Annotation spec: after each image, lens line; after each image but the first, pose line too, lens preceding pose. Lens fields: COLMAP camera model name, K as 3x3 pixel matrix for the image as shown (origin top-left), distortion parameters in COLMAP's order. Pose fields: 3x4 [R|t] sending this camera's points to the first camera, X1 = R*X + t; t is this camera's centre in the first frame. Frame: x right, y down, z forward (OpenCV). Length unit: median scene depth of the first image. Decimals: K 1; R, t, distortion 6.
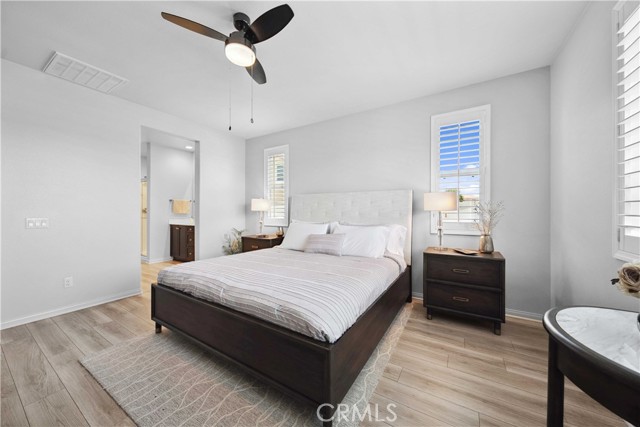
lens RADIAL K [[227.2, 0, 315.8], [0, 227.2, 212.0], [0, 0, 1]] dist [0.000380, -0.000052]
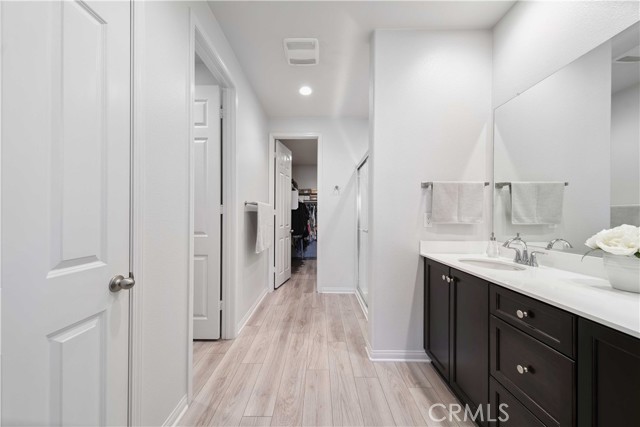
lens RADIAL K [[224.3, 0, 317.9], [0, 224.3, 215.3], [0, 0, 1]] dist [0.001315, -0.000007]
pose [[0.526897, -0.002057, -0.849927, -0.440561], [-0.002226, 0.999990, -0.003800, -0.004222], [0.849926, 0.003894, 0.526887, 0.690131]]
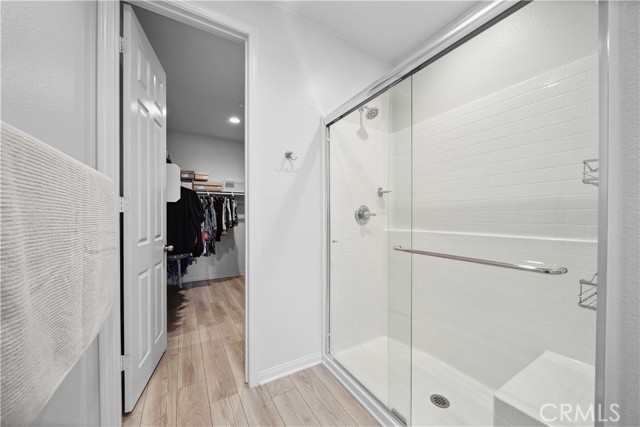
lens RADIAL K [[228.5, 0, 316.9], [0, 228.5, 217.3], [0, 0, 1]] dist [-0.001063, -0.000080]
pose [[0.885692, 0.000077, -0.464274, -0.773810], [0.002594, 0.999984, 0.005115, -0.003077], [0.464266, -0.005734, 0.885677, 0.812018]]
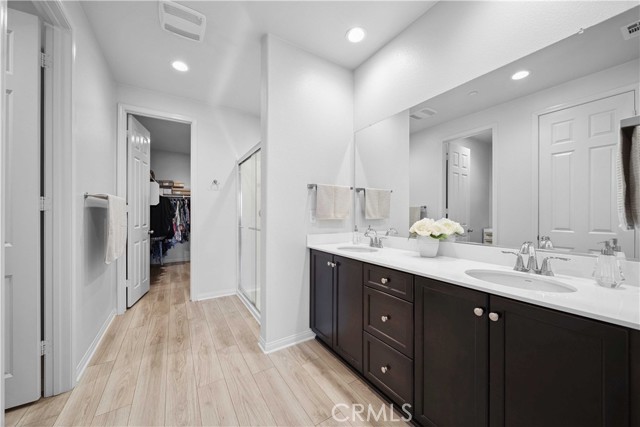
lens RADIAL K [[227.2, 0, 315.8], [0, 227.2, 212.0], [0, 0, 1]] dist [0.000380, -0.000052]
pose [[0.899634, -0.002977, -0.436635, -0.461295], [0.000760, 0.999986, -0.005250, -0.004710], [0.436644, 0.004391, 0.899624, 0.654548]]
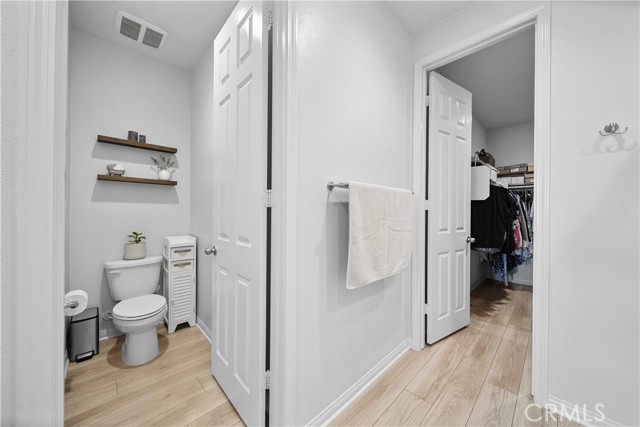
lens RADIAL K [[227.2, 0, 315.8], [0, 227.2, 212.0], [0, 0, 1]] dist [0.000380, -0.000052]
pose [[-0.244484, -0.000244, -0.969653, -0.668269], [-0.005754, 0.999983, 0.001199, -0.003723], [0.969636, 0.005873, -0.244481, 0.845896]]
